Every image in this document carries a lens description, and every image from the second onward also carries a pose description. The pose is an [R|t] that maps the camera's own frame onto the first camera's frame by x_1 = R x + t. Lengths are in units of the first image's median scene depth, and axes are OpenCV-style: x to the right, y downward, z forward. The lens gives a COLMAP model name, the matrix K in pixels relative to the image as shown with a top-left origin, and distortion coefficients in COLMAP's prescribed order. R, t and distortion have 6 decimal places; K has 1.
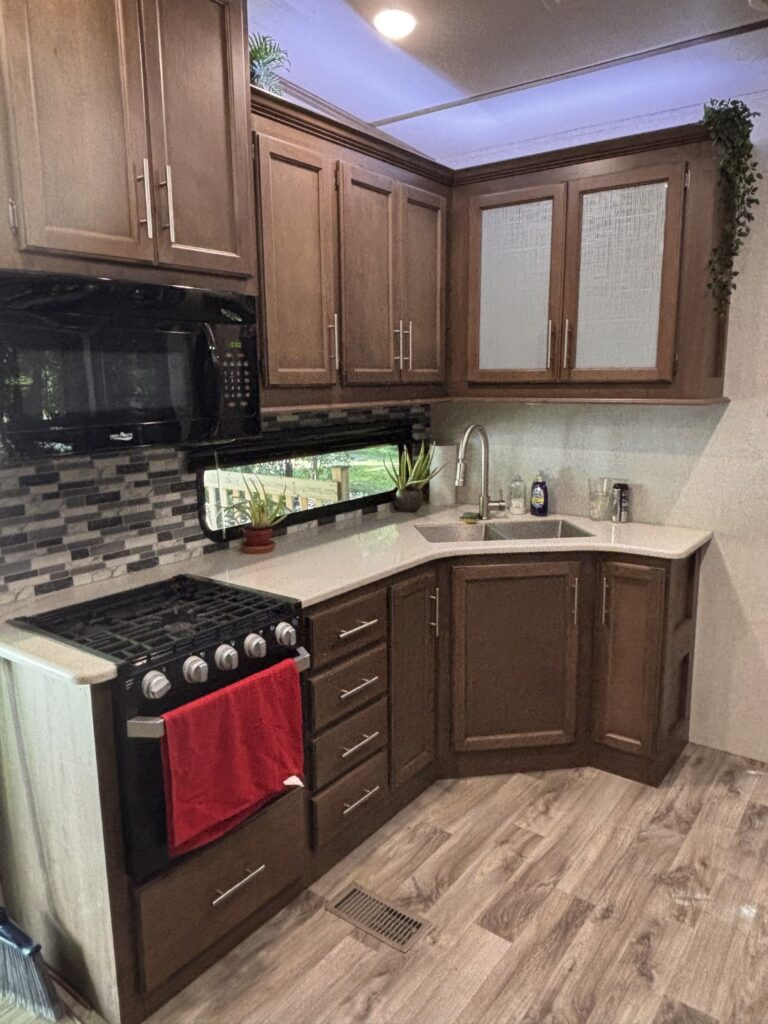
lens RADIAL K [[723.1, 0, 384.0], [0, 723.1, 512.0], [0, 0, 1]] dist [-0.012174, -0.004969]
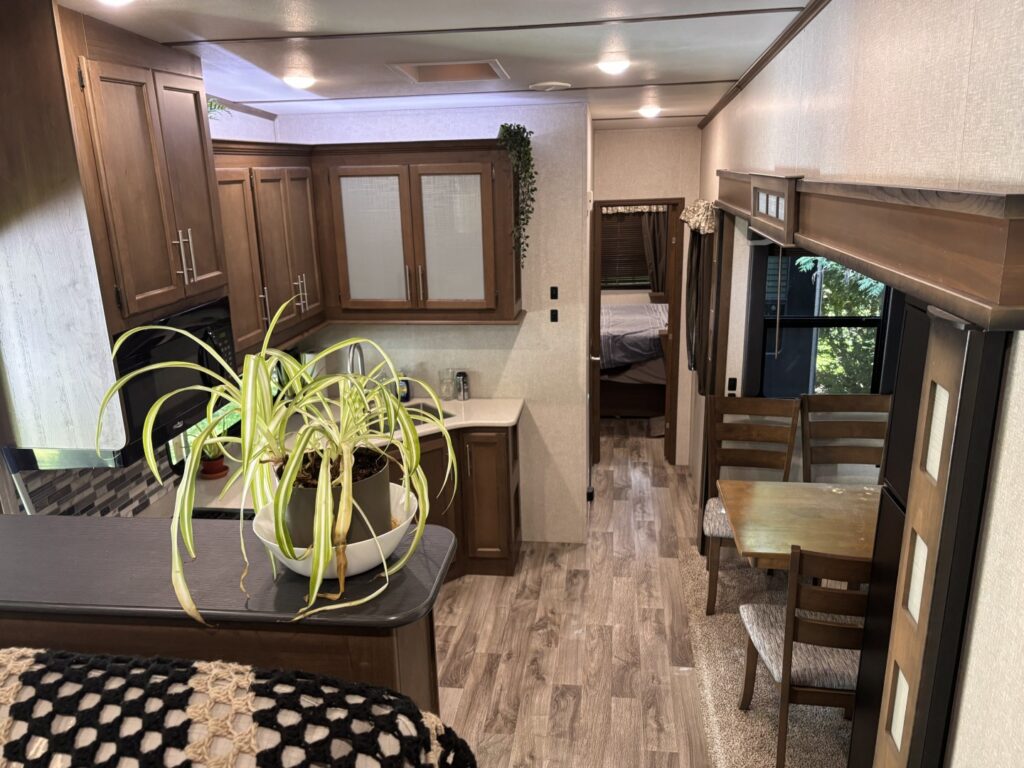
lens RADIAL K [[782.2, 0, 515.4], [0, 782.2, 405.1], [0, 0, 1]] dist [0.056213, -0.144446]
pose [[0.870292, -0.155757, 0.467260, -0.343399], [0.111213, 0.986324, 0.121643, -0.174548], [-0.479817, -0.053899, 0.875712, -0.431967]]
